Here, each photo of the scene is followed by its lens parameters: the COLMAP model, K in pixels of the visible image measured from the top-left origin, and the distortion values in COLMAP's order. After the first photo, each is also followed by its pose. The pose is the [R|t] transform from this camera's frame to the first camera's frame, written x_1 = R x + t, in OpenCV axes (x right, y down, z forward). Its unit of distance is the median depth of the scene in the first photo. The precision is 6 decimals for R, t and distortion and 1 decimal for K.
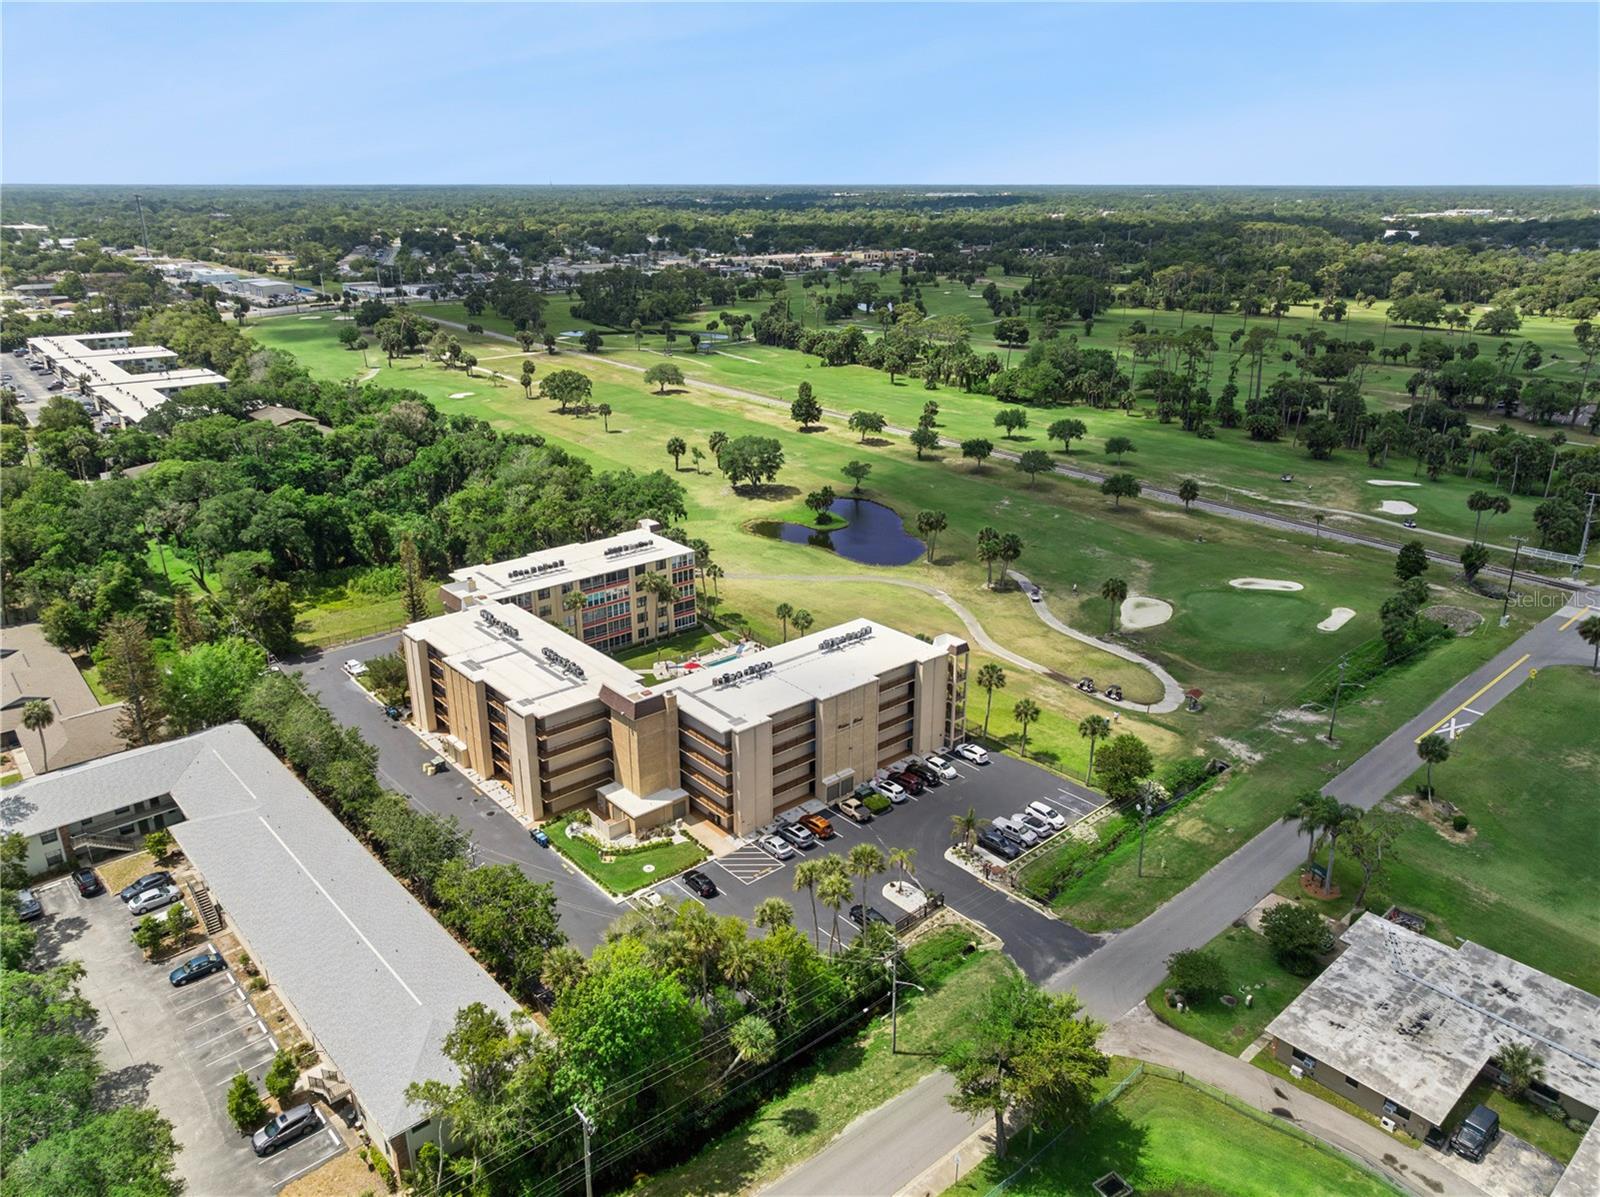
lens RADIAL K [[1114.3, 0, 799.8], [0, 1114.3, 625.9], [0, 0, 1]] dist [0.054841, -0.084804]
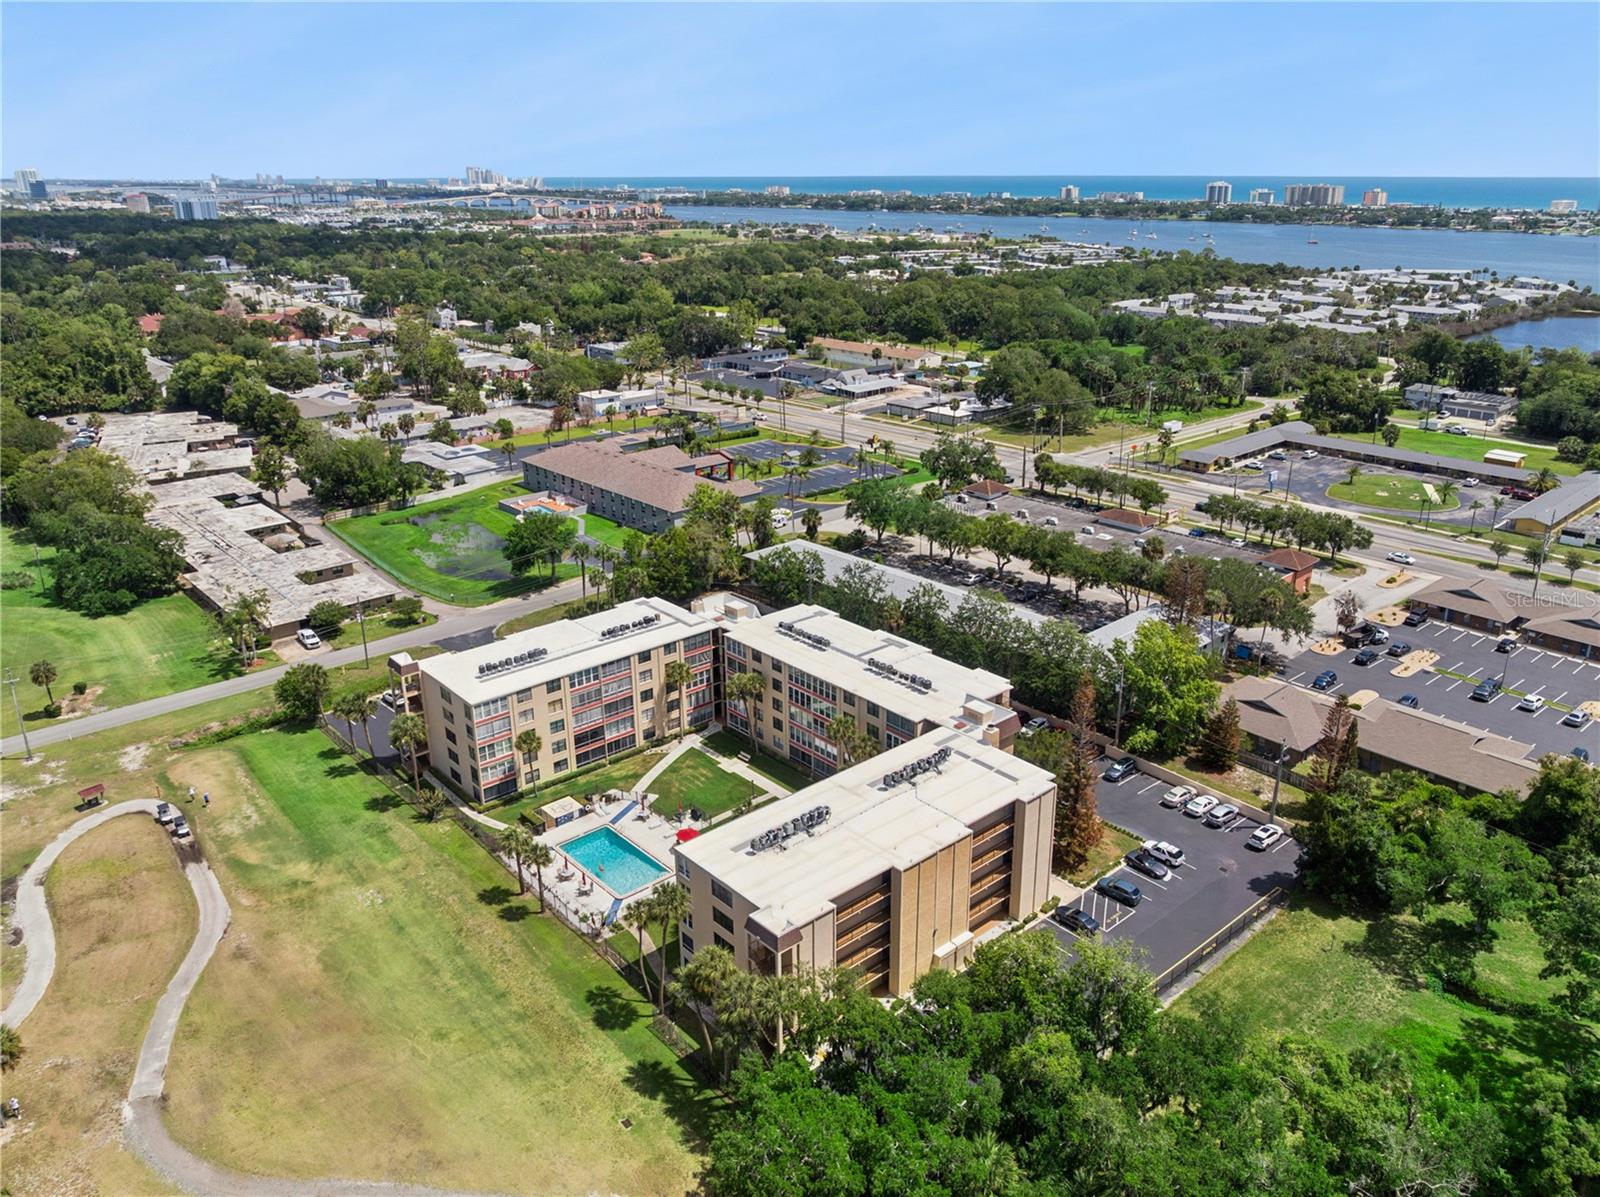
lens RADIAL K [[1144.3, 0, 800.0], [0, 1144.3, 598.5], [0, 0, 1]] dist [-0.029675, -0.004176]
pose [[-0.999874, 0.014184, -0.007129, -0.161584], [0.005700, 0.739922, 0.672669, -0.559325], [0.014816, 0.672543, -0.739909, 1.403775]]
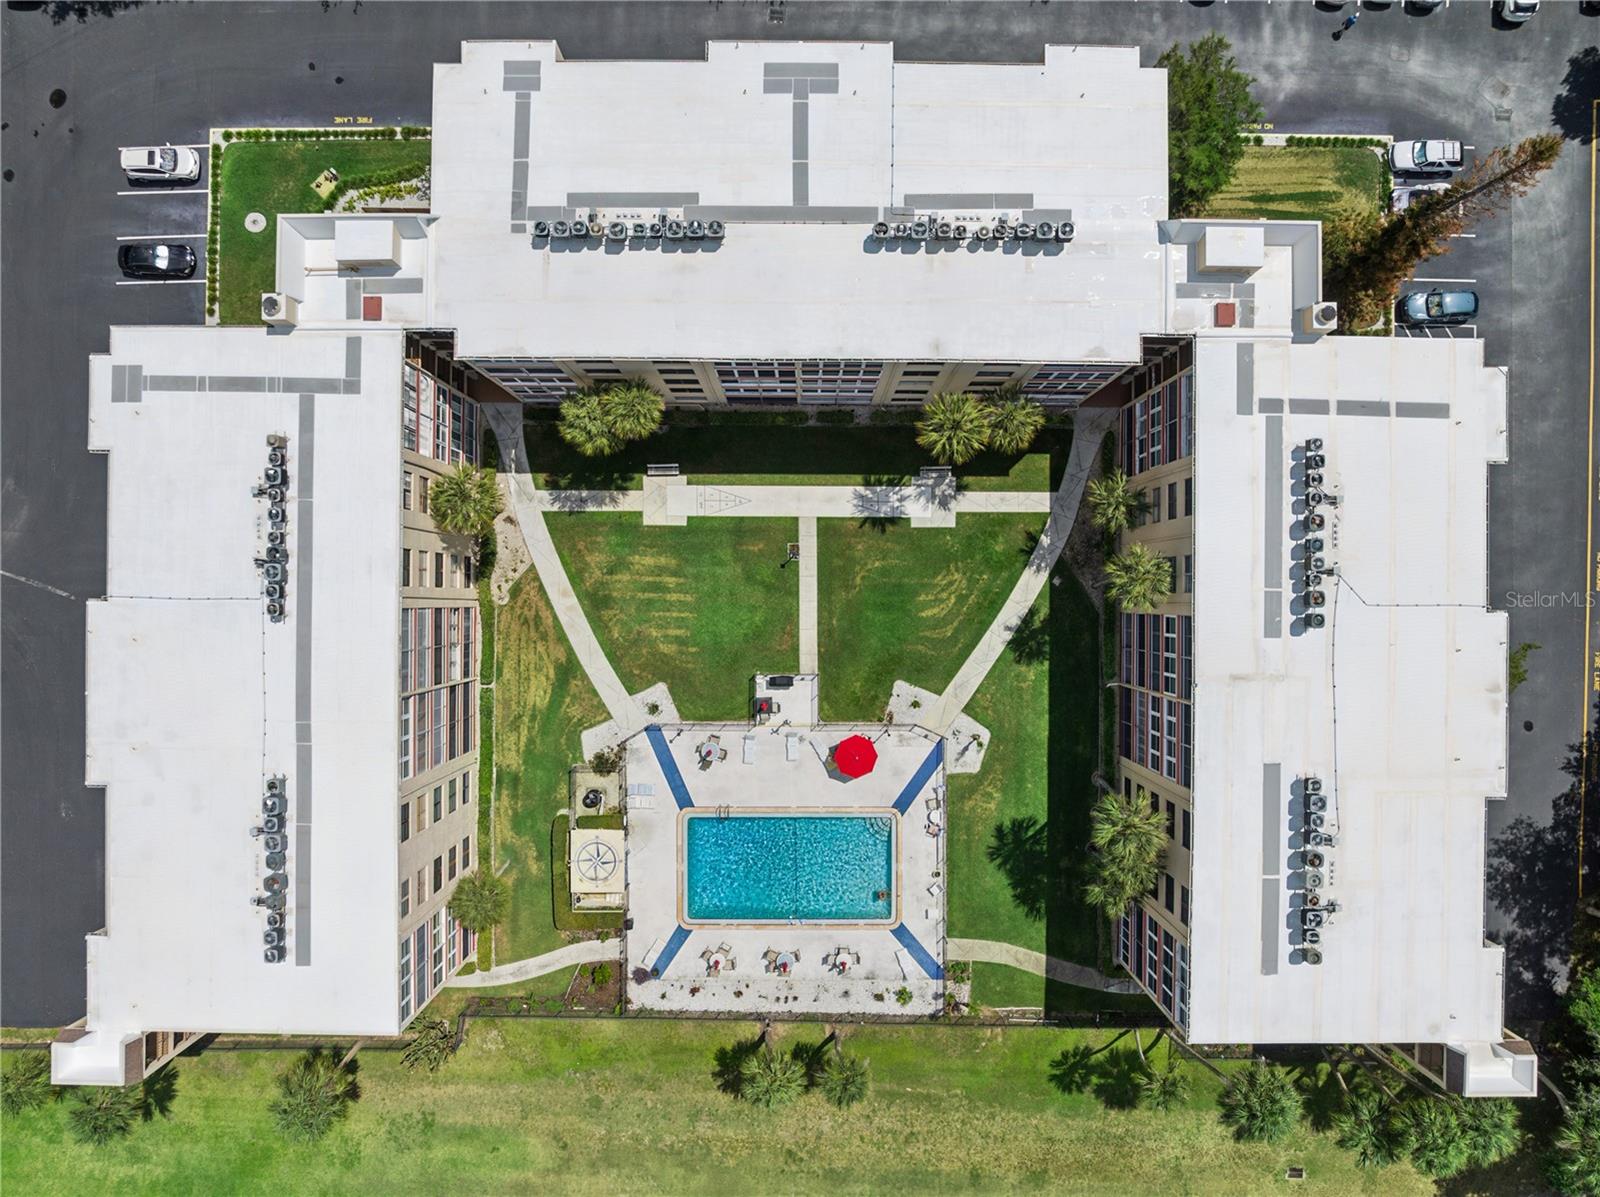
lens RADIAL K [[1129.8, 0, 800.0], [0, 1129.8, 598.5], [0, 0, 1]] dist [-0.034734, -0.004291]
pose [[-0.655579, 0.755115, -0.004250, -0.120753], [-0.278860, -0.236863, 0.930663, -0.310943], [0.701751, 0.611308, 0.365853, 0.779851]]
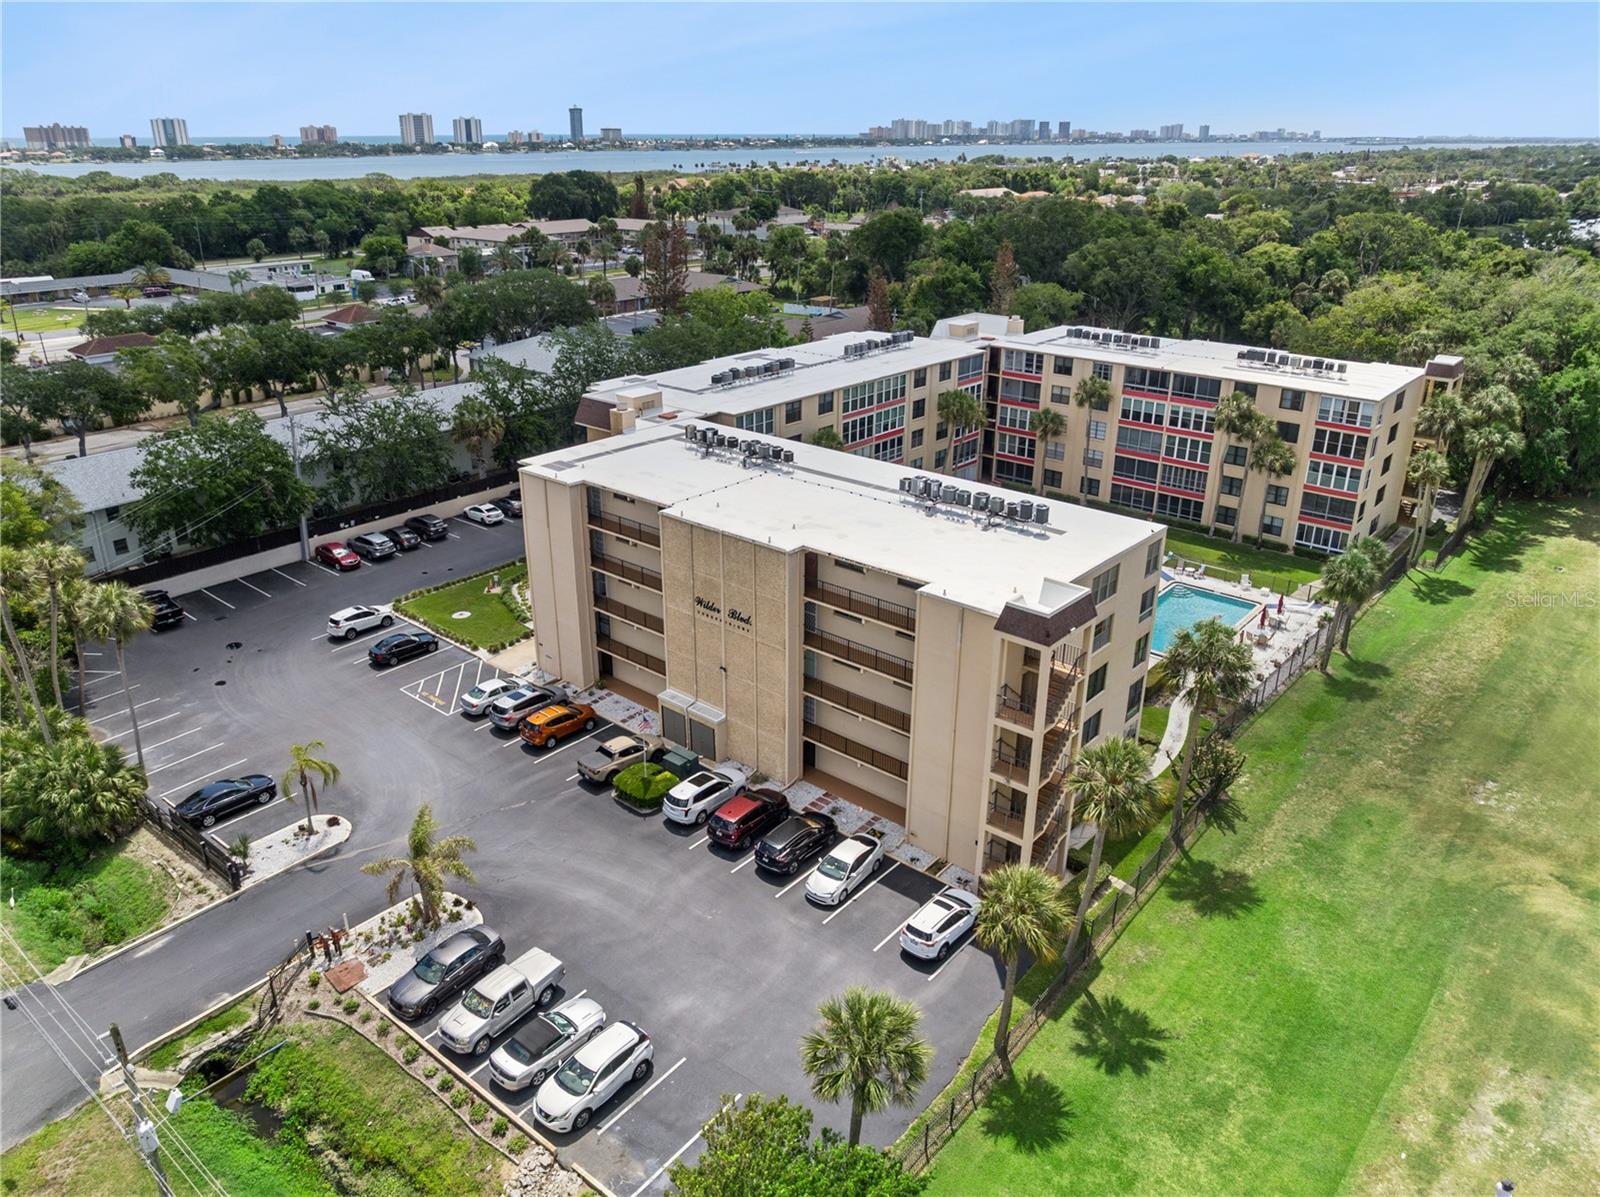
lens RADIAL K [[1120.7, 0, 800.0], [0, 1120.7, 598.5], [0, 0, 1]] dist [-0.034084, -0.001461]
pose [[0.153137, 0.384221, -0.910452, 0.349642], [-0.372980, 0.875649, 0.306799, -0.049410], [0.915115, 0.292598, 0.277401, 0.704547]]
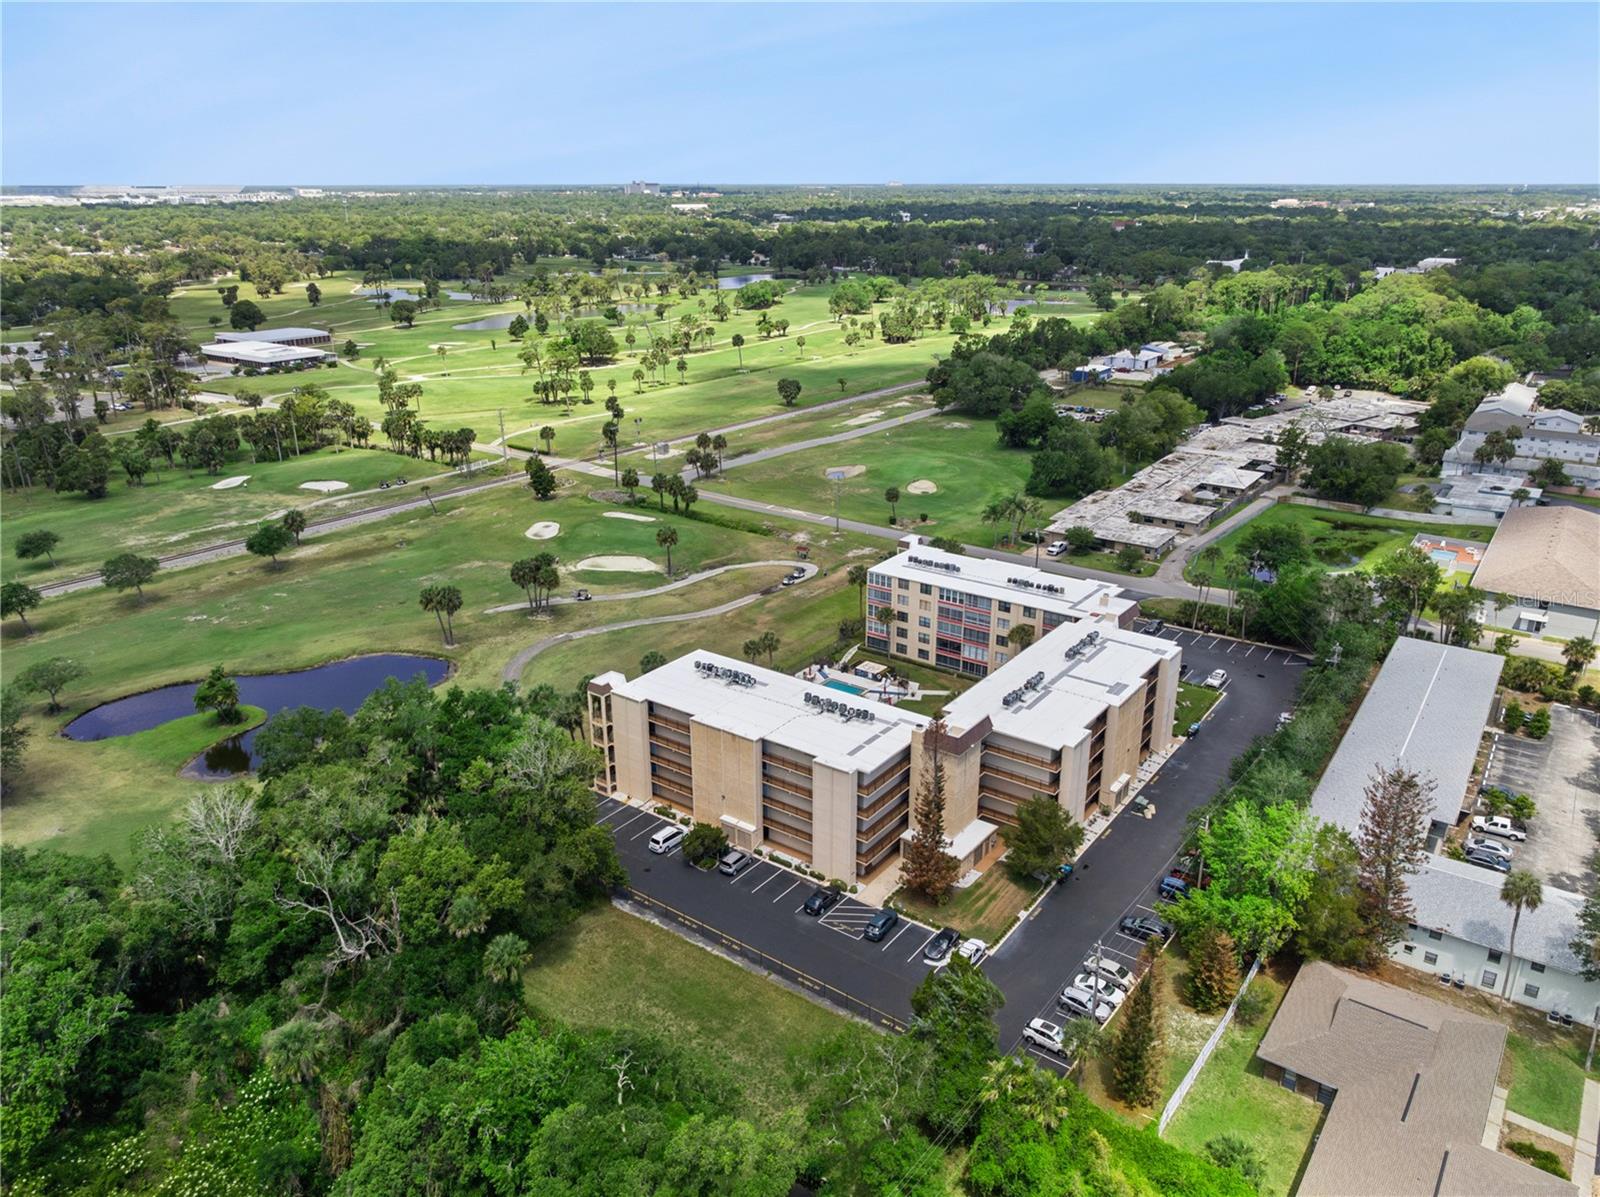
lens RADIAL K [[1147.6, 0, 797.2], [0, 1147.6, 577.0], [0, 0, 1]] dist [0.011870, -0.003358]
pose [[-0.227610, -0.316410, 0.920912, -0.888444], [0.362648, 0.850158, 0.381731, -0.417897], [-0.903704, 0.420852, -0.078759, 1.035868]]
